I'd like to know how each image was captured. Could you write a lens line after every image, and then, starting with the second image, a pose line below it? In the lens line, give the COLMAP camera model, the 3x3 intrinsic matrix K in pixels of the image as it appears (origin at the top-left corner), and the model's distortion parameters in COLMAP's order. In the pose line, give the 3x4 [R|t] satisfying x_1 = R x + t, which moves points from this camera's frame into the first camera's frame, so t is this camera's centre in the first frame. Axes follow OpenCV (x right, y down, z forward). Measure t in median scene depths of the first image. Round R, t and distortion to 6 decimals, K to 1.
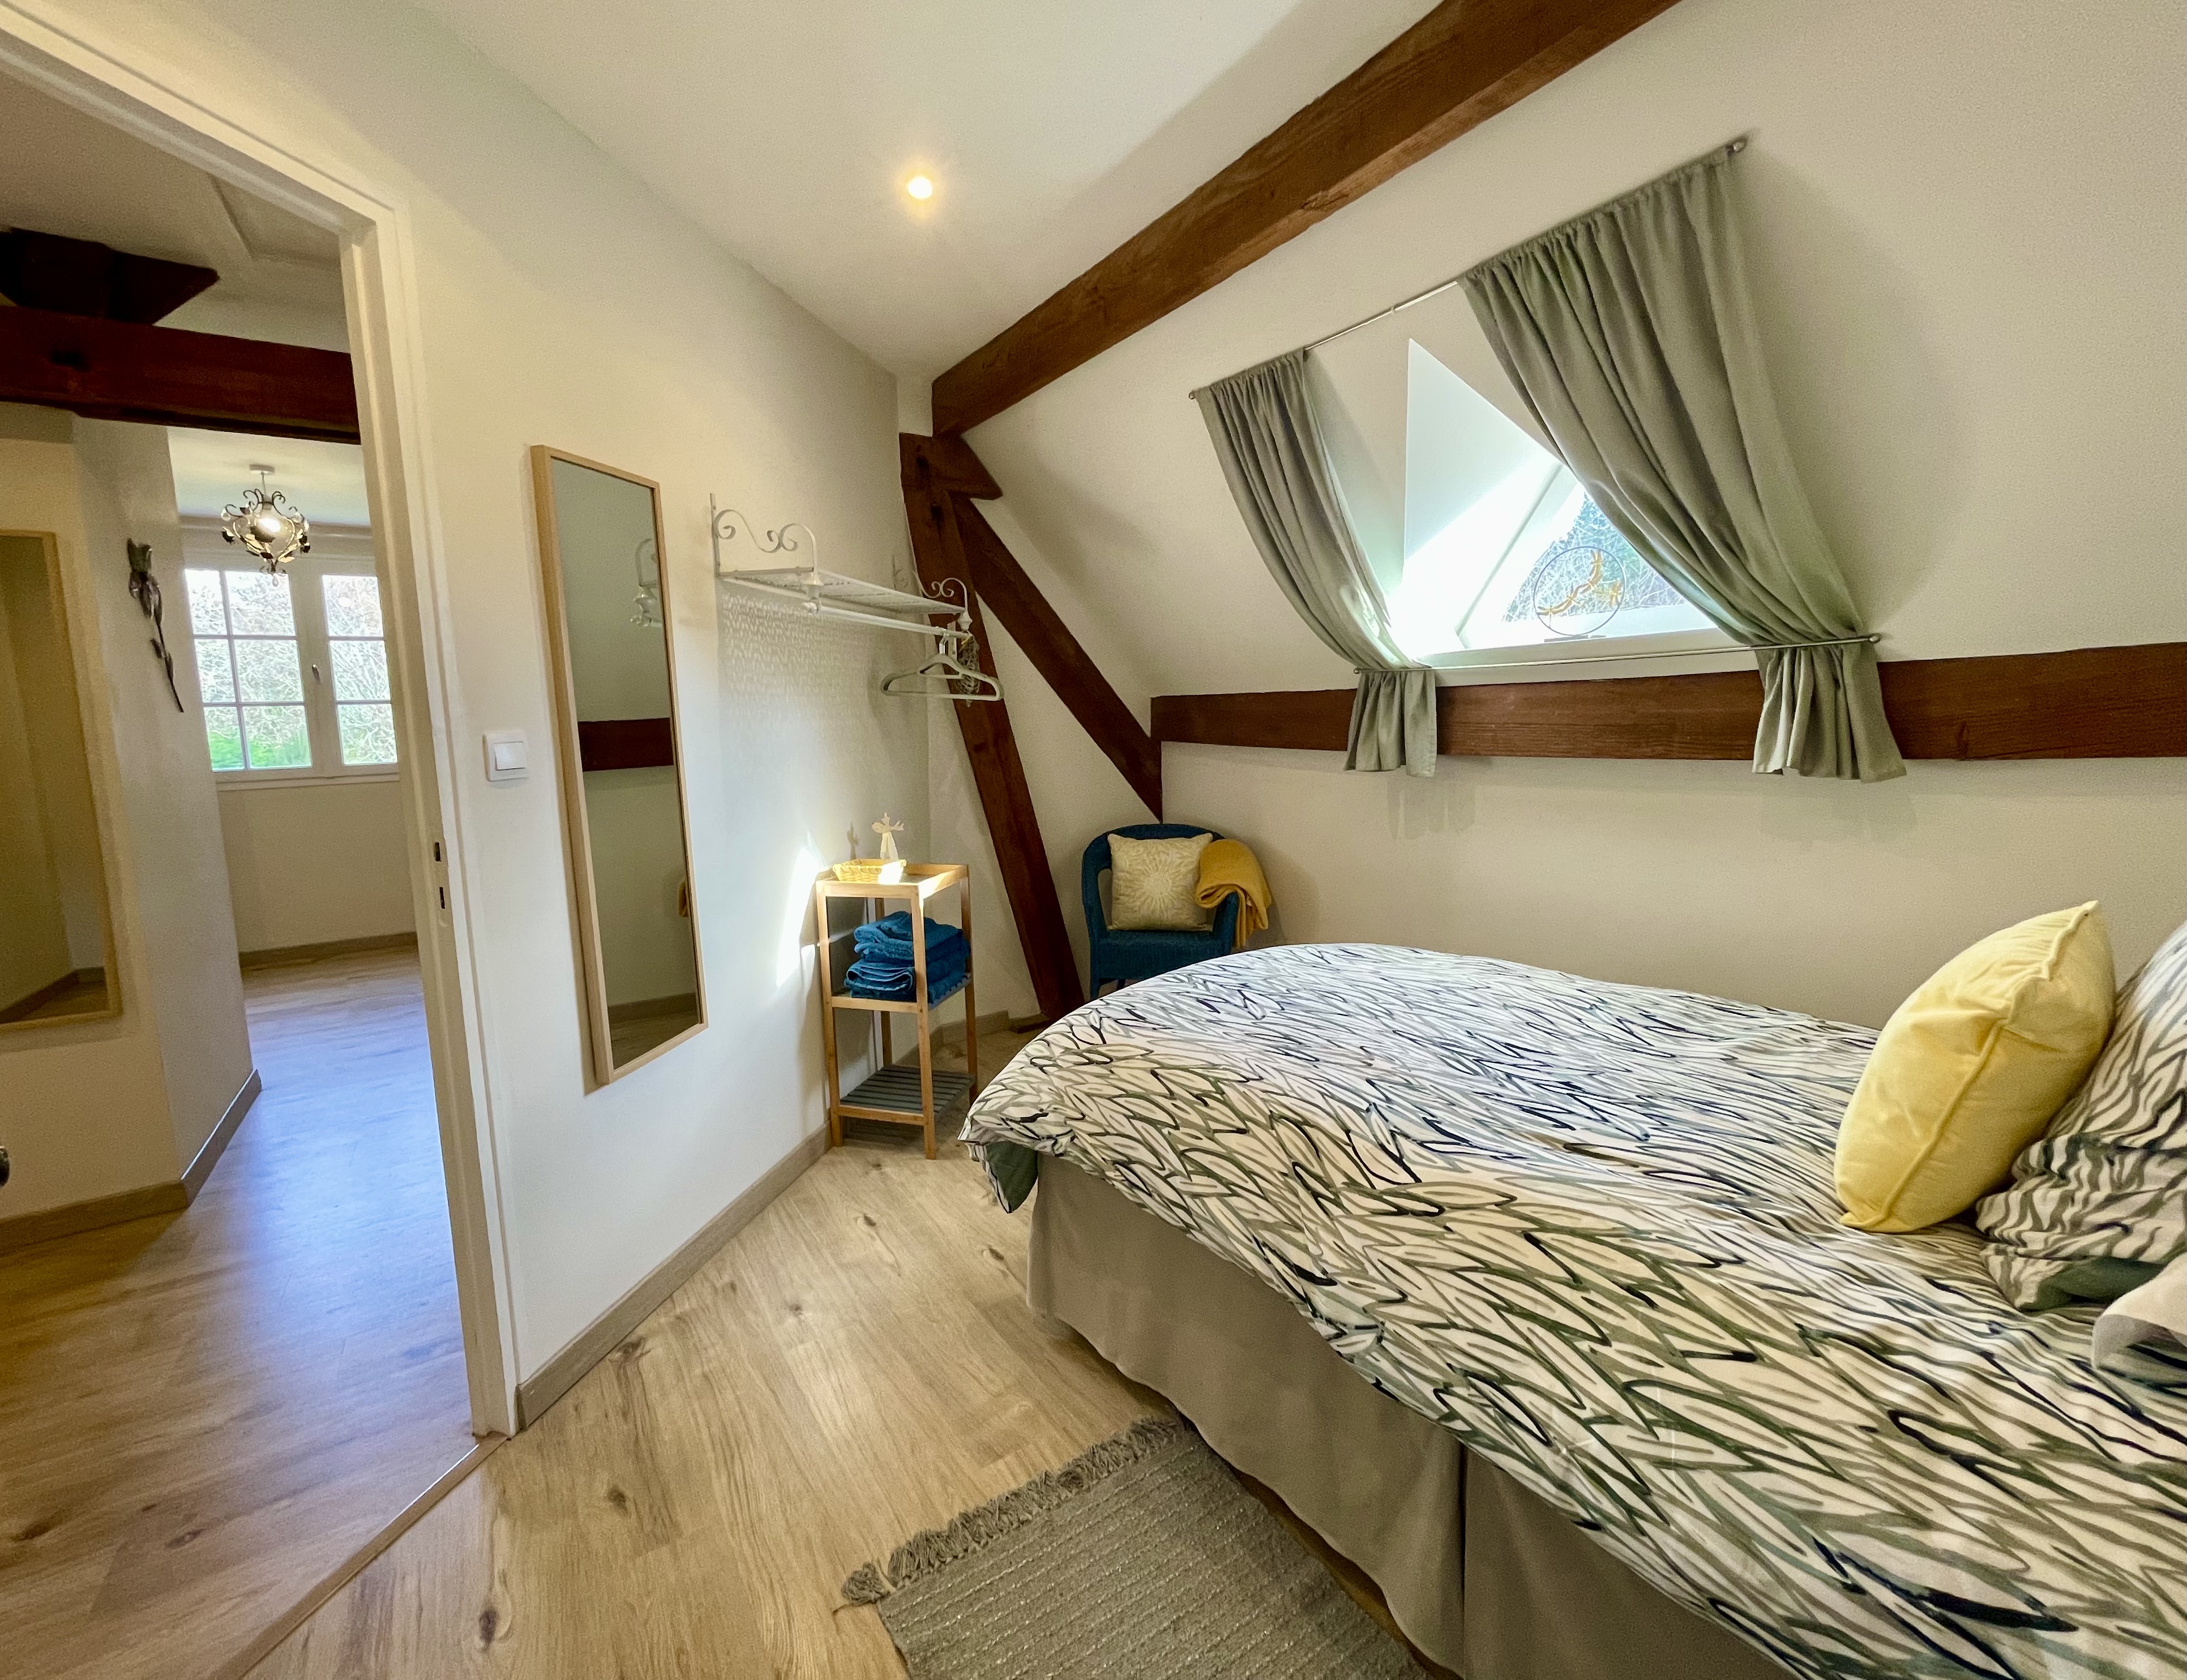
lens RADIAL K [[948.1, 0, 1092.1], [0, 948.1, 836.3], [0, 0, 1]] dist [-0.000682, -0.001213]
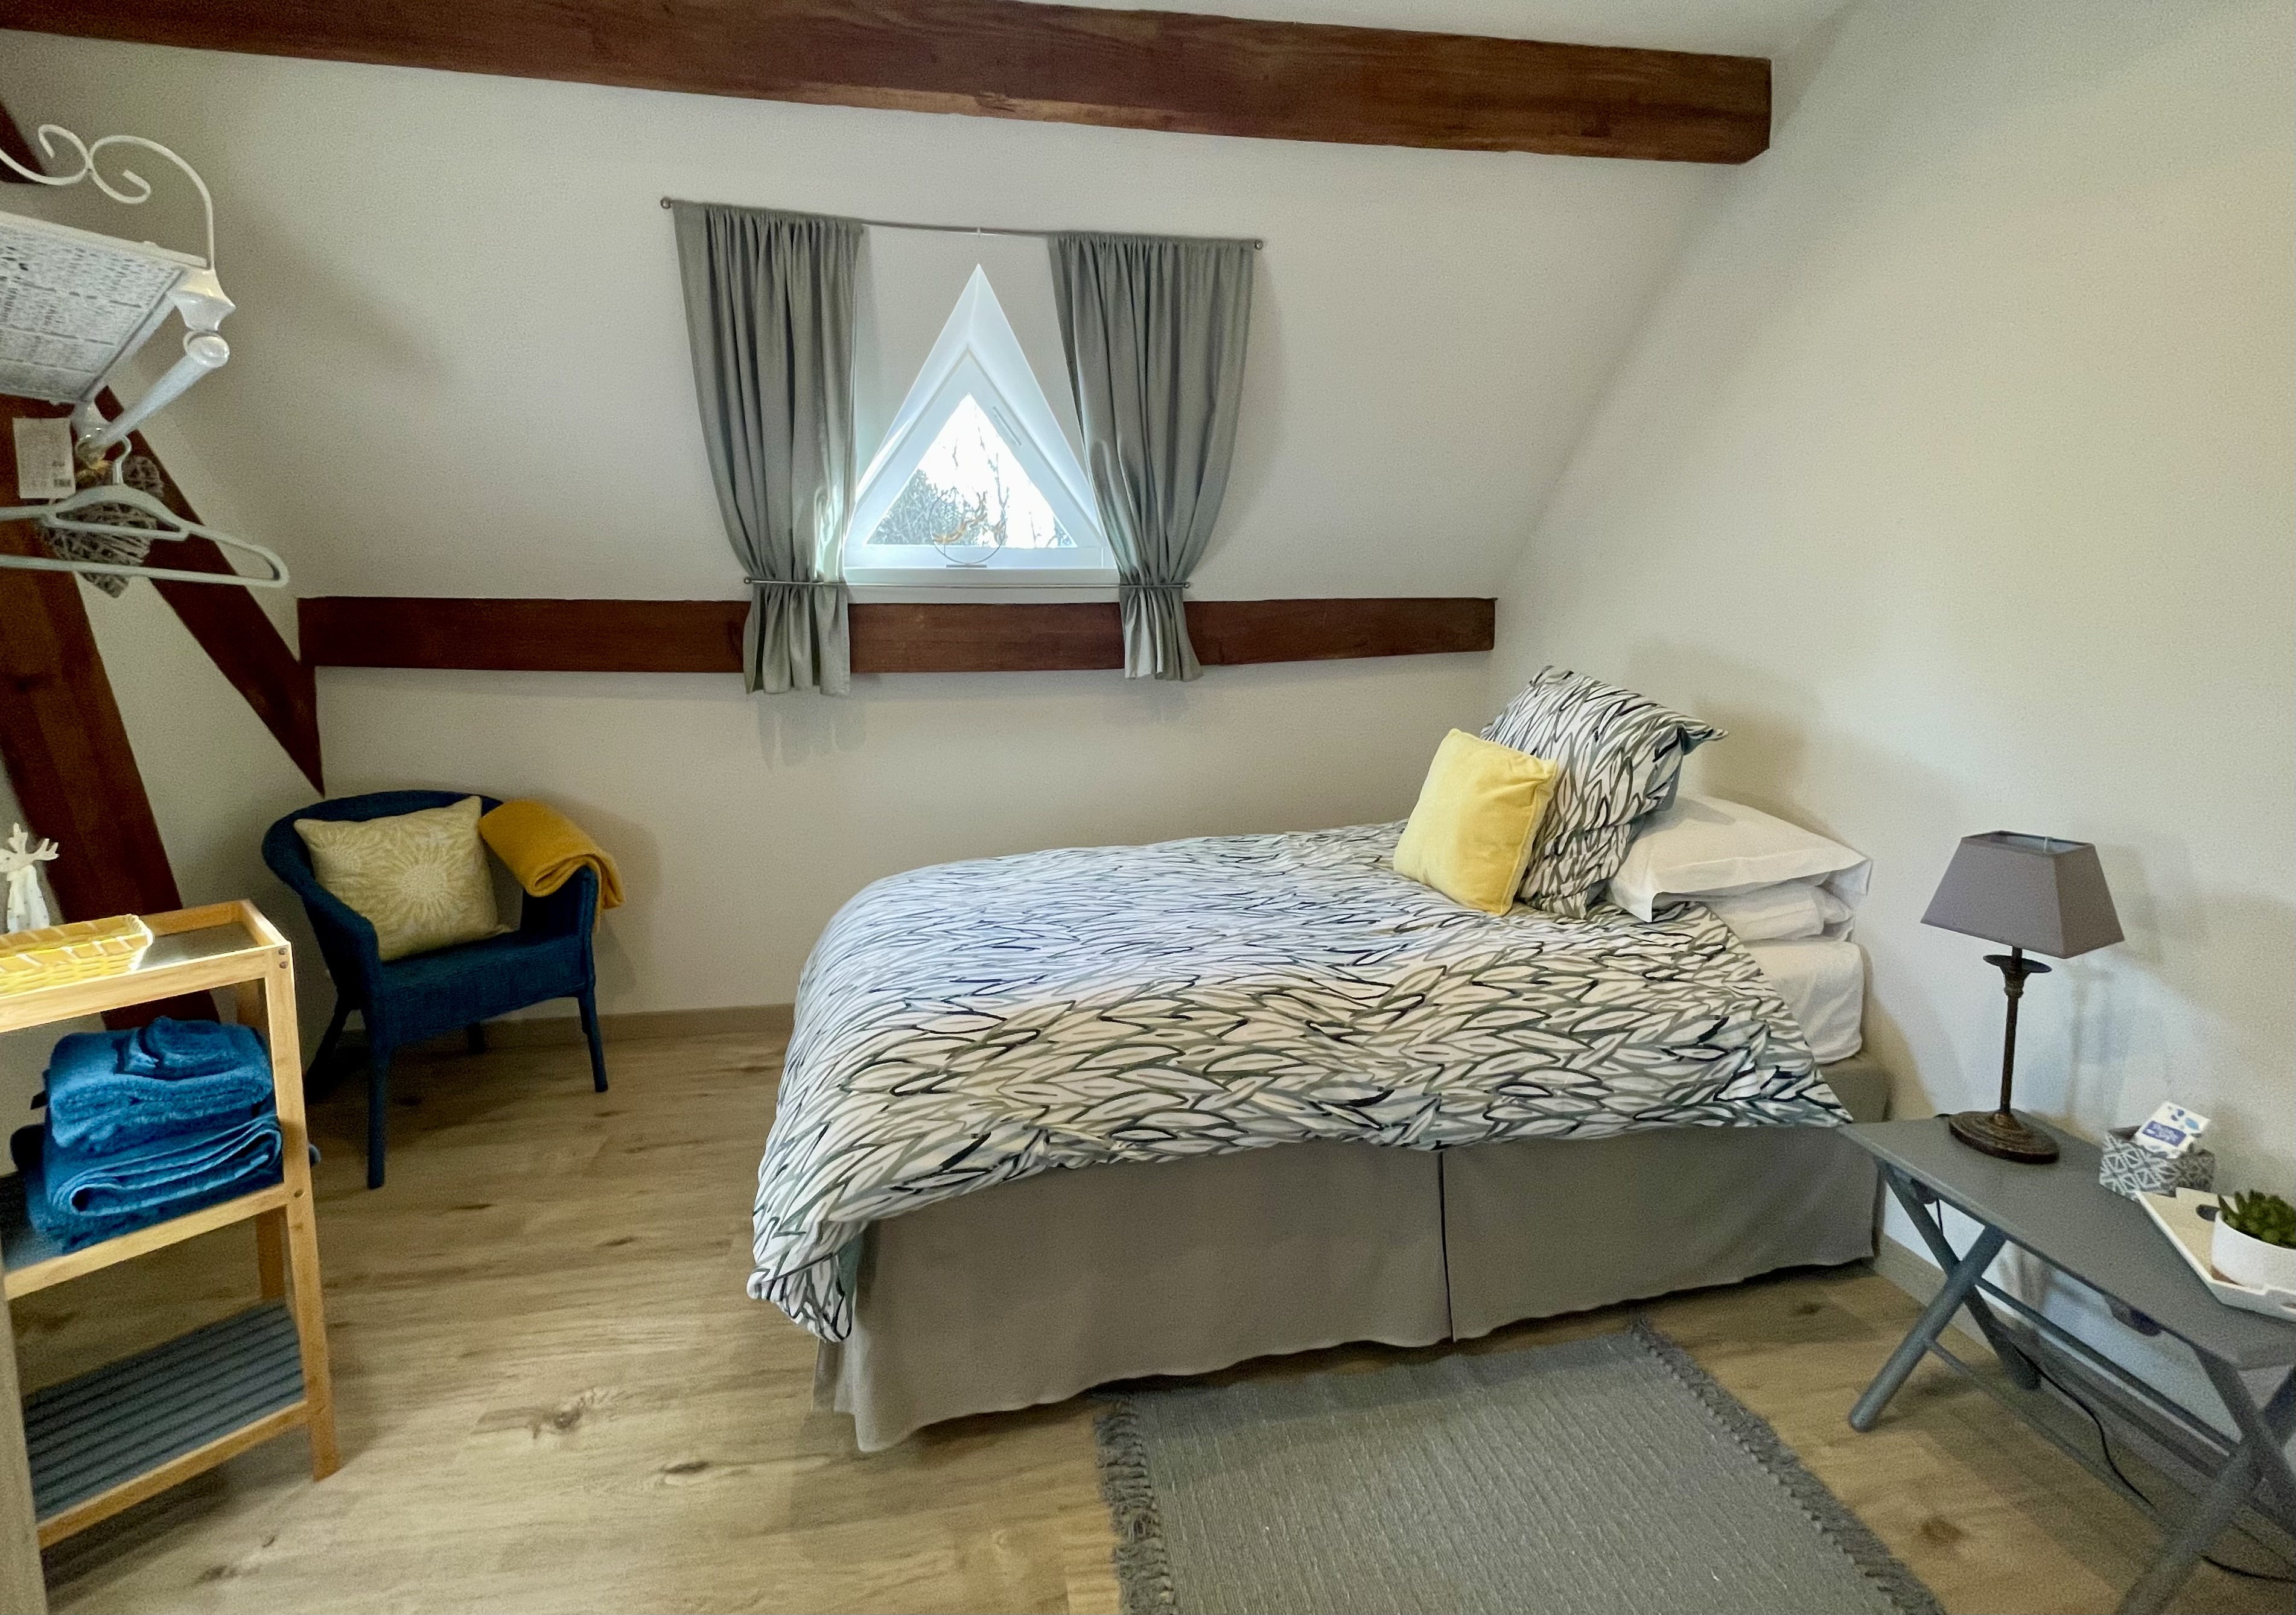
lens RADIAL K [[950.7, 0, 1161.9], [0, 950.7, 725.1], [0, 0, 1]] dist [-0.002292, 0.000158]
pose [[0.387942, -0.067746, 0.919191, -0.762313], [0.109522, 0.993617, 0.027008, -0.044934], [-0.915154, 0.090194, 0.392885, 0.613396]]
